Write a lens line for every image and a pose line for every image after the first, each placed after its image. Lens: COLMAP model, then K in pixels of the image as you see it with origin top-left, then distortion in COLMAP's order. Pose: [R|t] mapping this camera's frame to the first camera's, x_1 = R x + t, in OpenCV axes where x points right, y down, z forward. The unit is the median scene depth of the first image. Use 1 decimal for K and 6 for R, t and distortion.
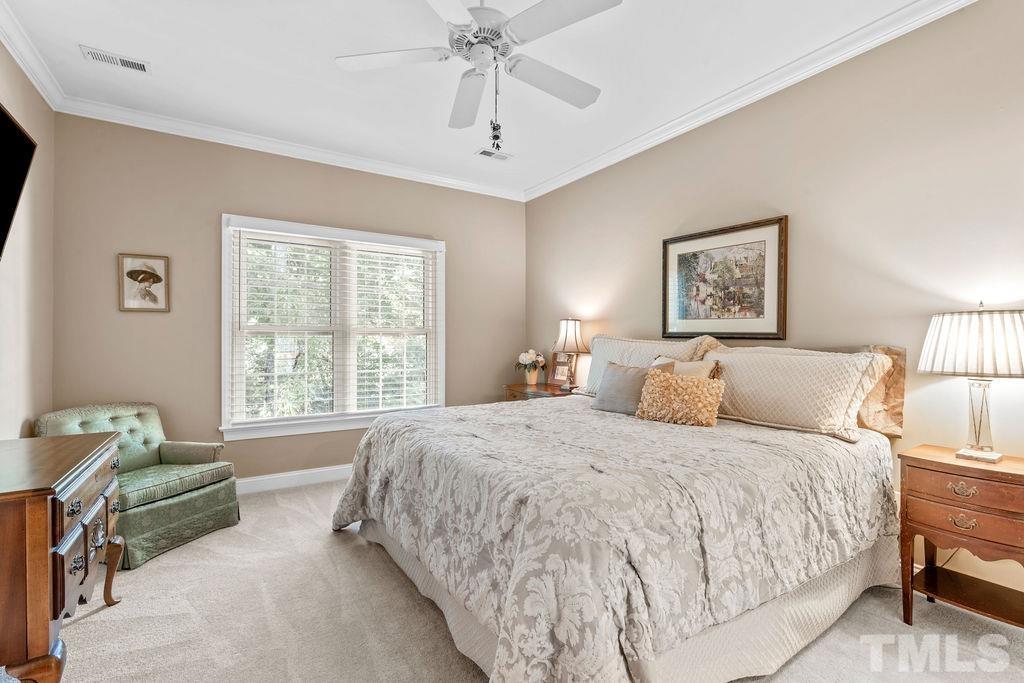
lens RADIAL K [[469.6, 0, 505.3], [0, 469.6, 339.8], [0, 0, 1]] dist [-0.004415, -0.000193]
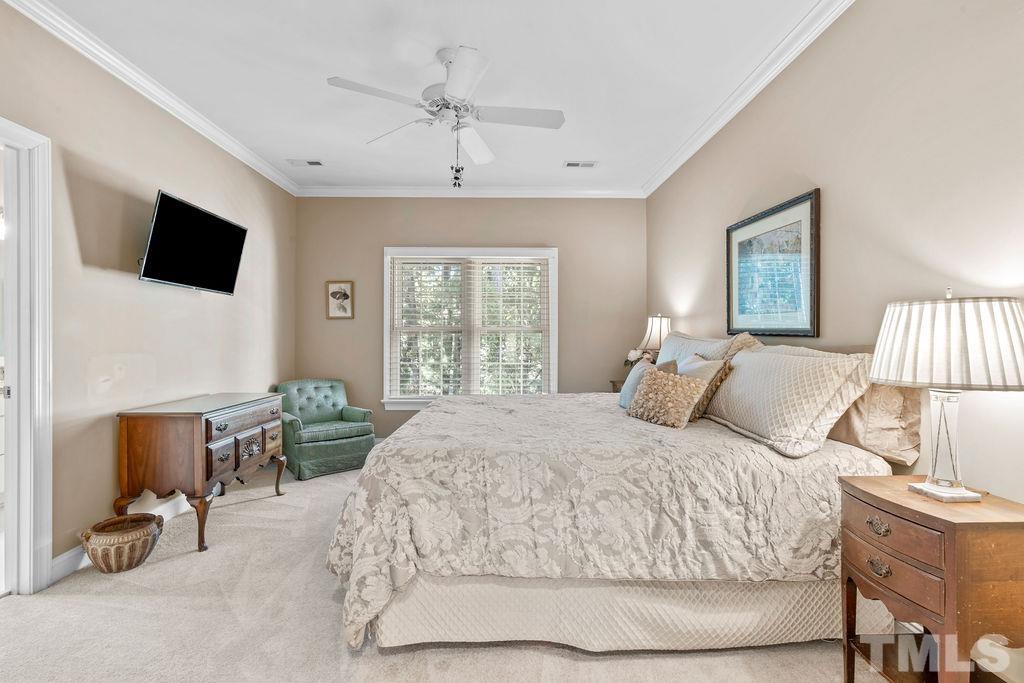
lens RADIAL K [[473.9, 0, 502.2], [0, 473.9, 334.7], [0, 0, 1]] dist [-0.003438, -0.000516]
pose [[0.847601, -0.004033, -0.530618, 0.559751], [0.002374, 0.999990, -0.003808, -0.002648], [0.530628, 0.001968, 0.847602, -0.014105]]
